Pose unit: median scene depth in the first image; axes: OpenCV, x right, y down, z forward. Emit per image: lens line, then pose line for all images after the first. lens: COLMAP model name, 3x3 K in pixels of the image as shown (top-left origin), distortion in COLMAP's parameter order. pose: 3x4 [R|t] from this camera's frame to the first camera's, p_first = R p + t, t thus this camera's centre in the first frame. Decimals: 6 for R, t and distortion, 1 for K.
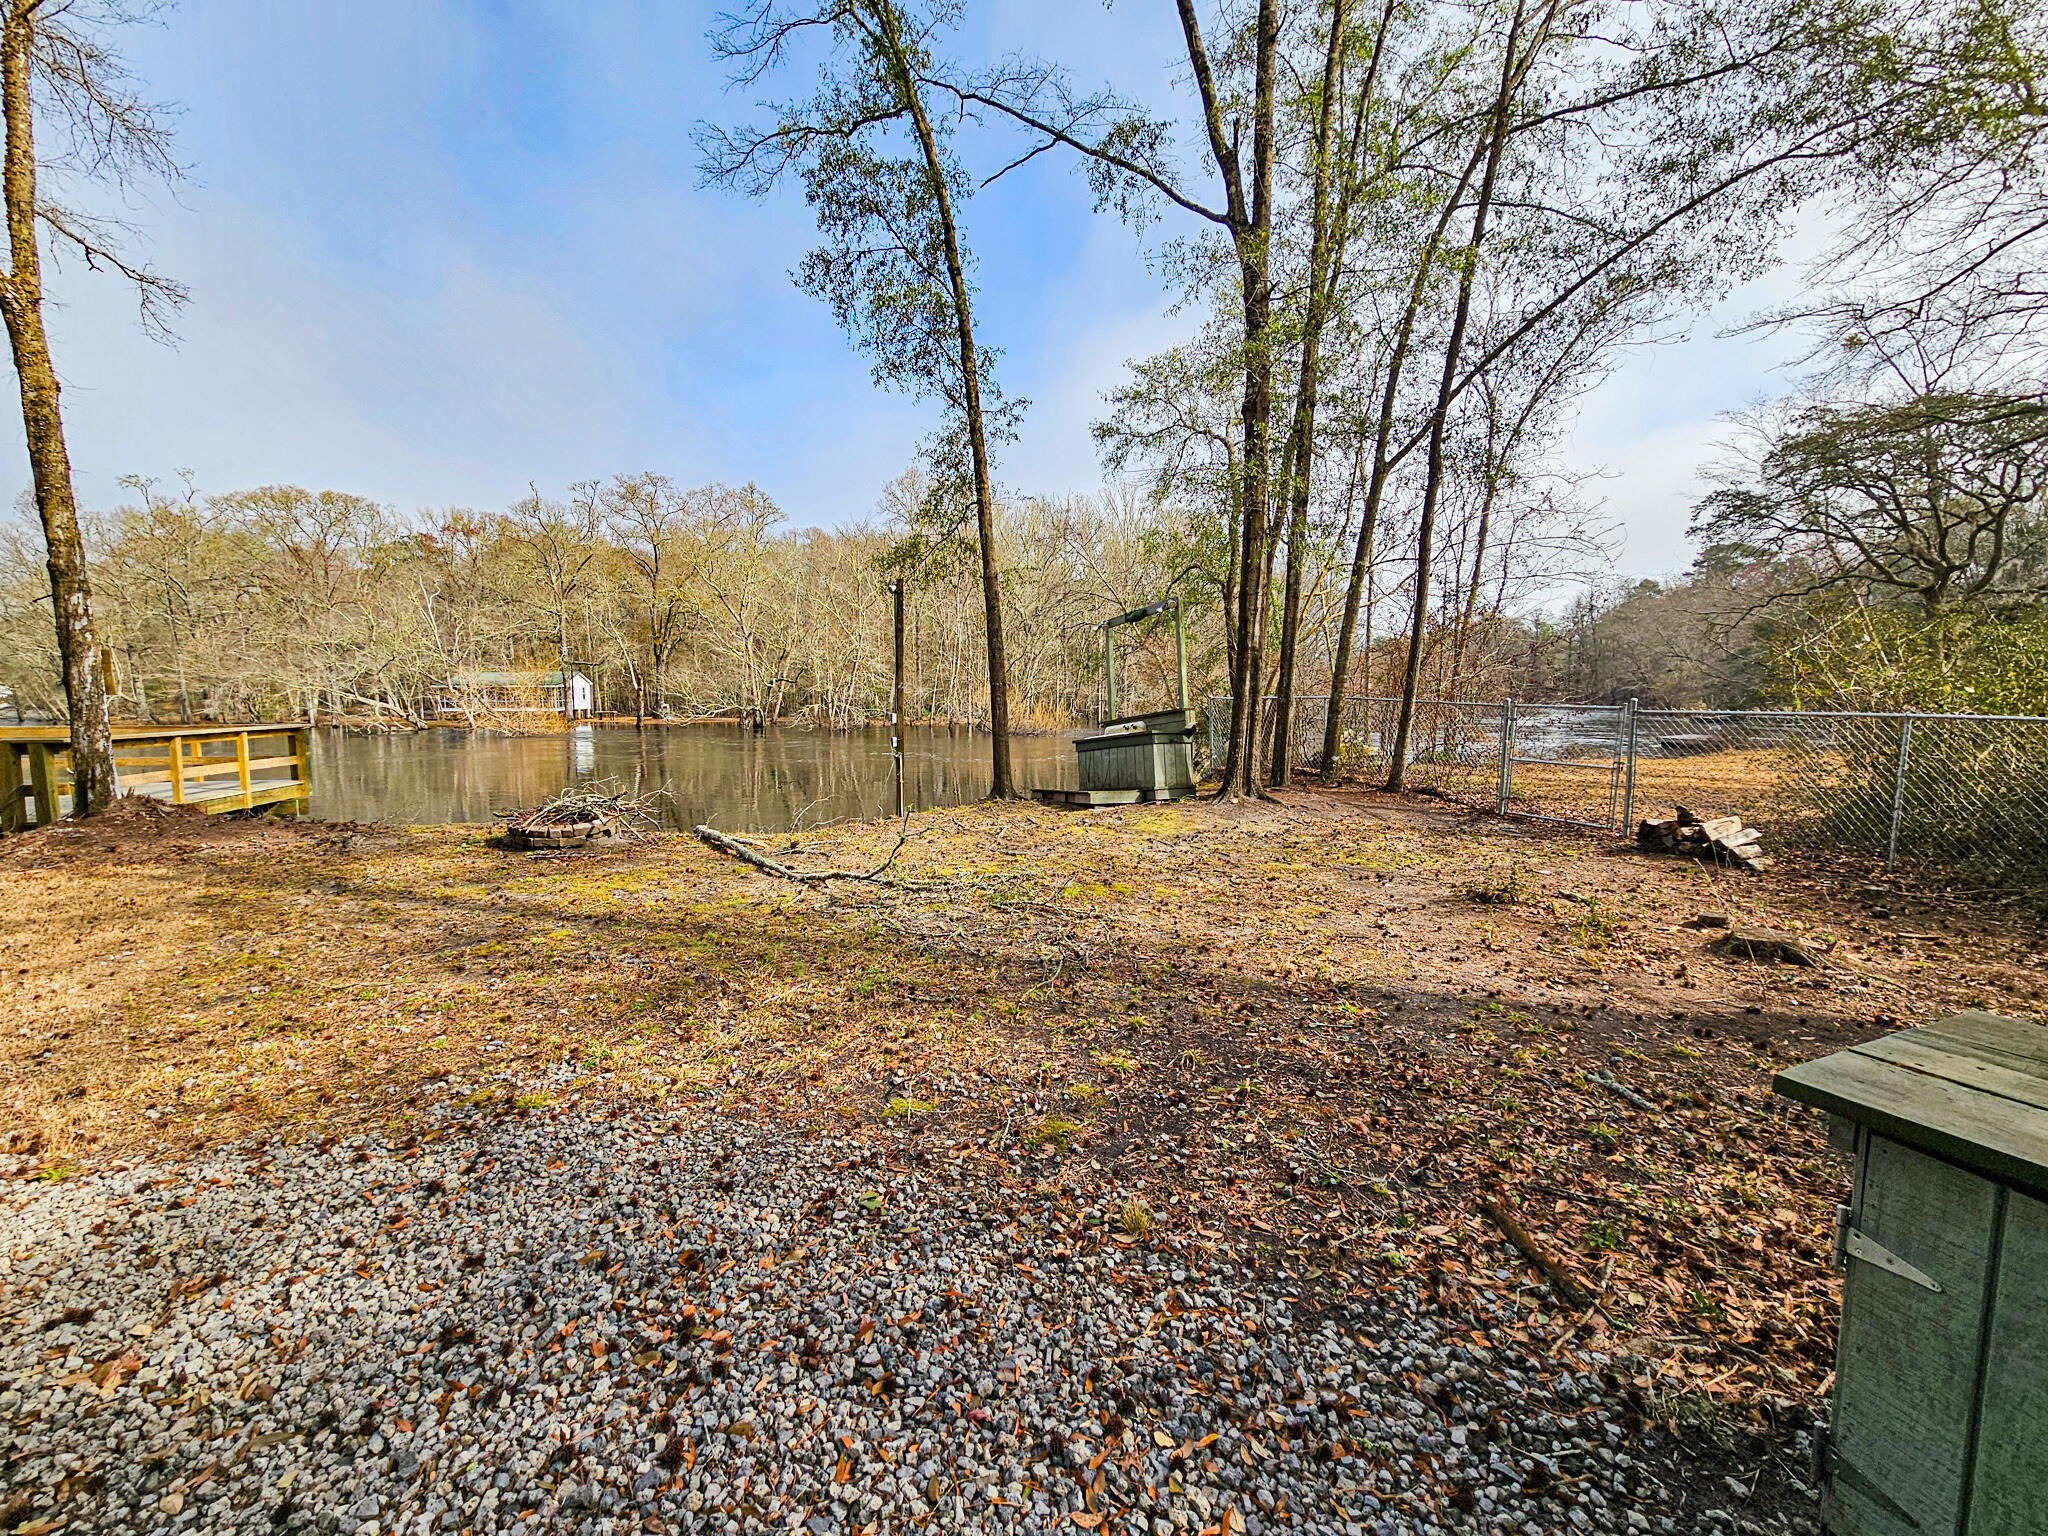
lens RADIAL K [[837.7, 0, 1018.0], [0, 837.7, 772.3], [0, 0, 1]] dist [-0.000289, 0.000234]
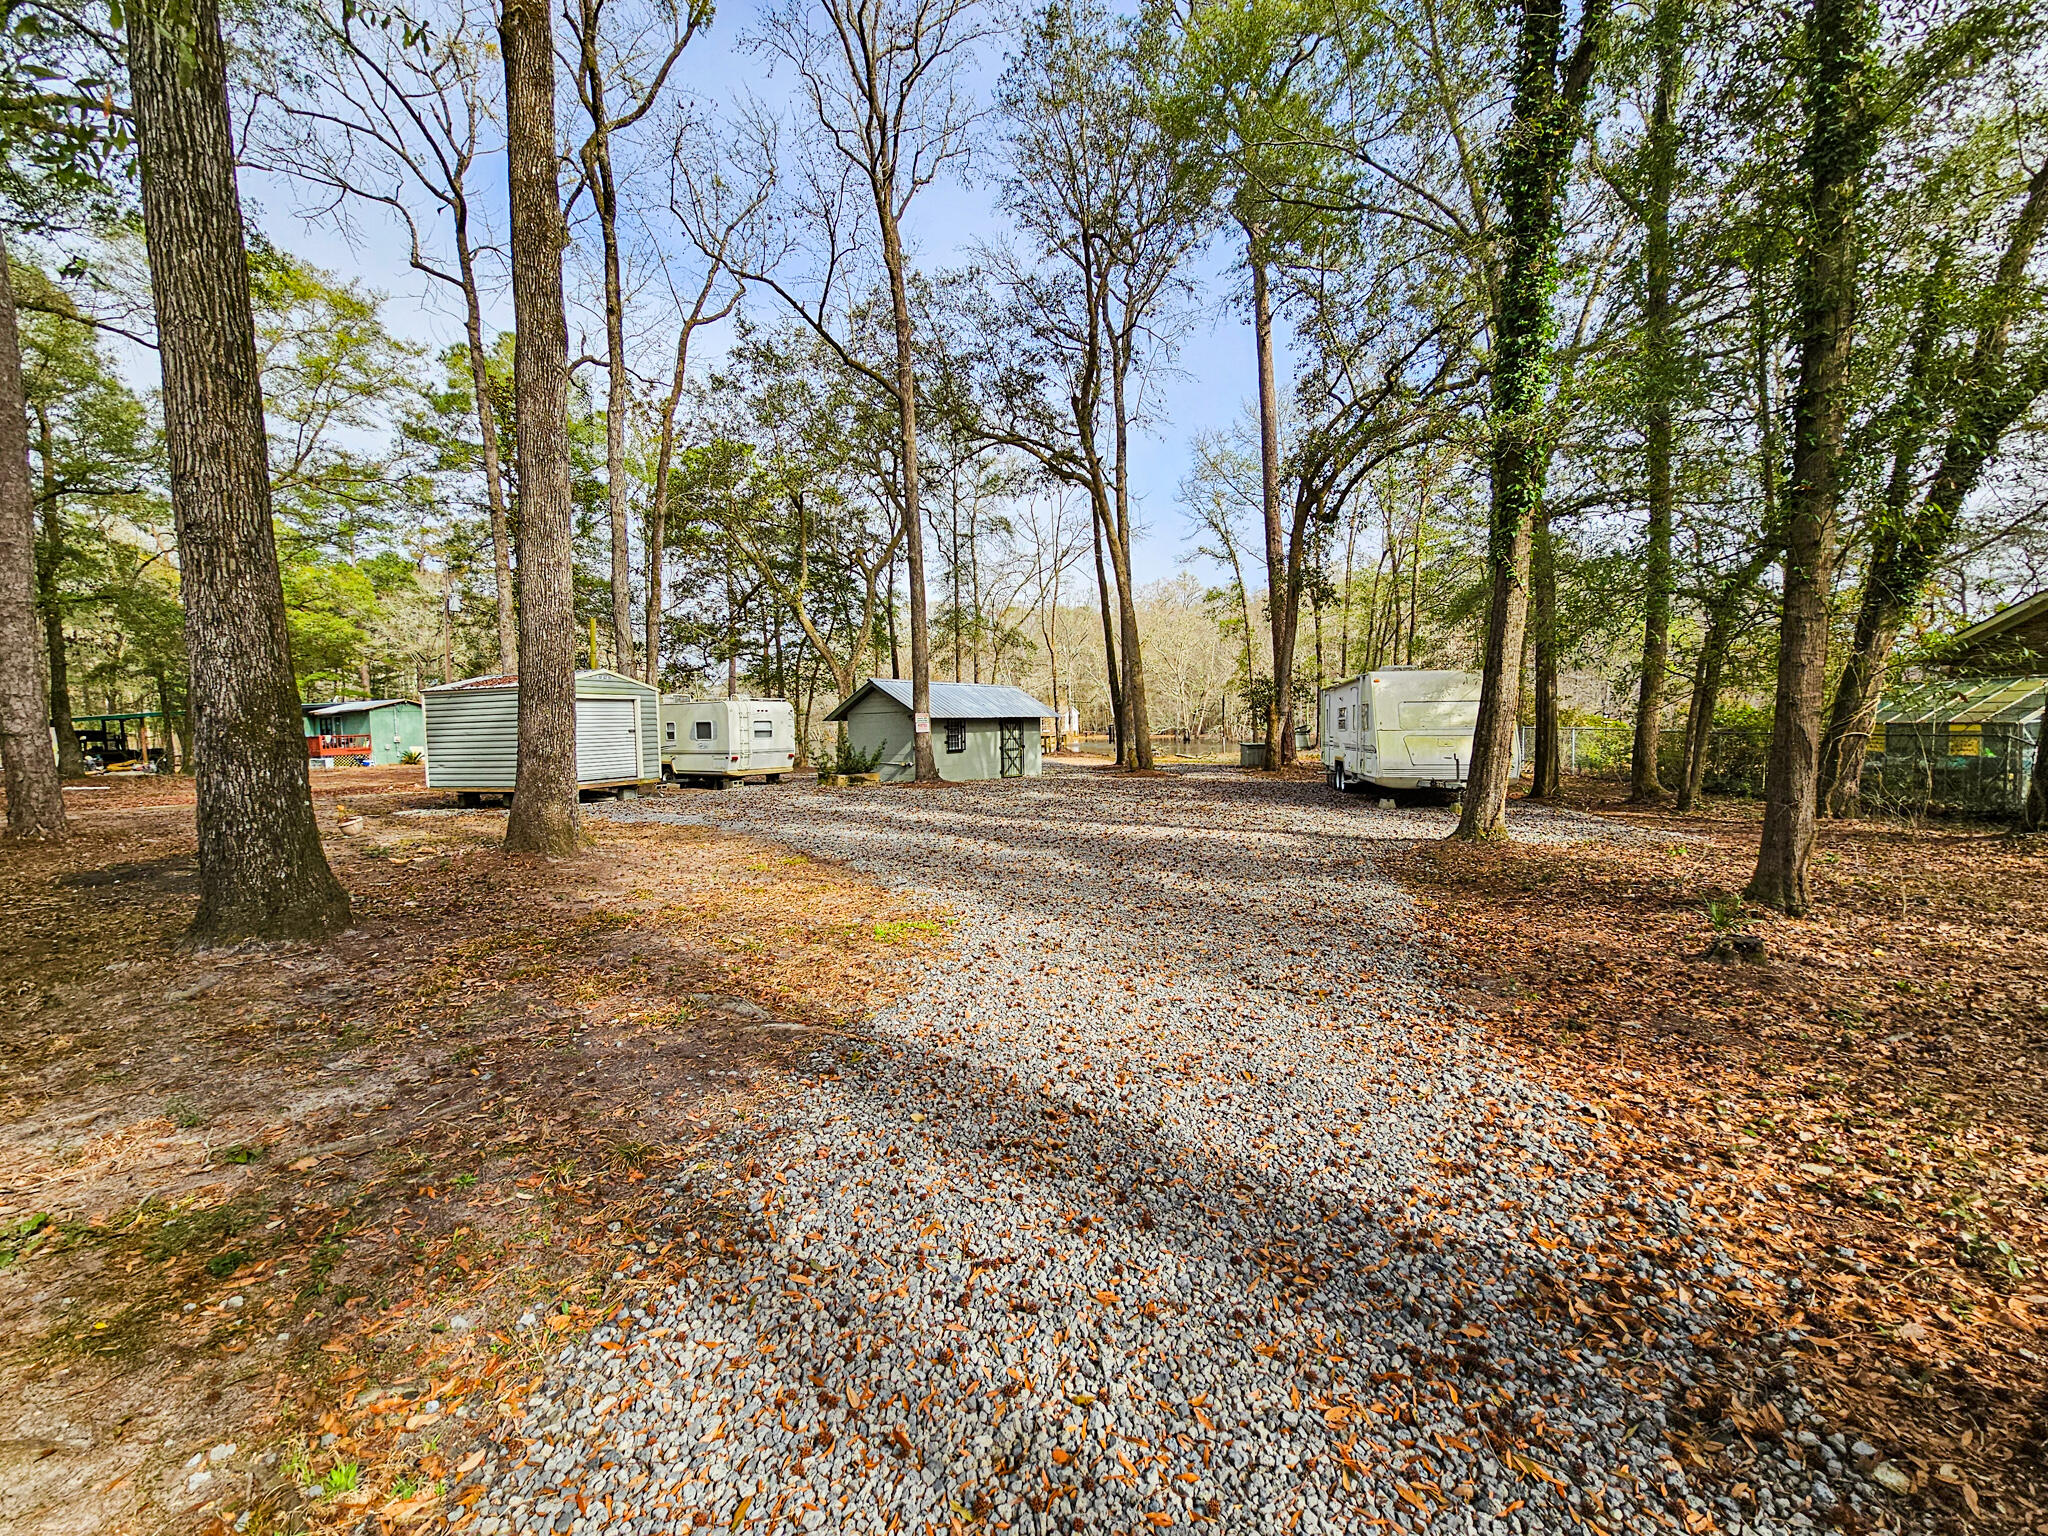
lens RADIAL K [[837.7, 0, 1018.0], [0, 837.7, 772.3], [0, 0, 1]] dist [-0.000289, 0.000234]
pose [[0.879235, 0.009860, -0.476286, 0.163870], [-0.020782, 0.999628, -0.017670, 0.042742], [0.475935, 0.025434, 0.879113, -0.541028]]
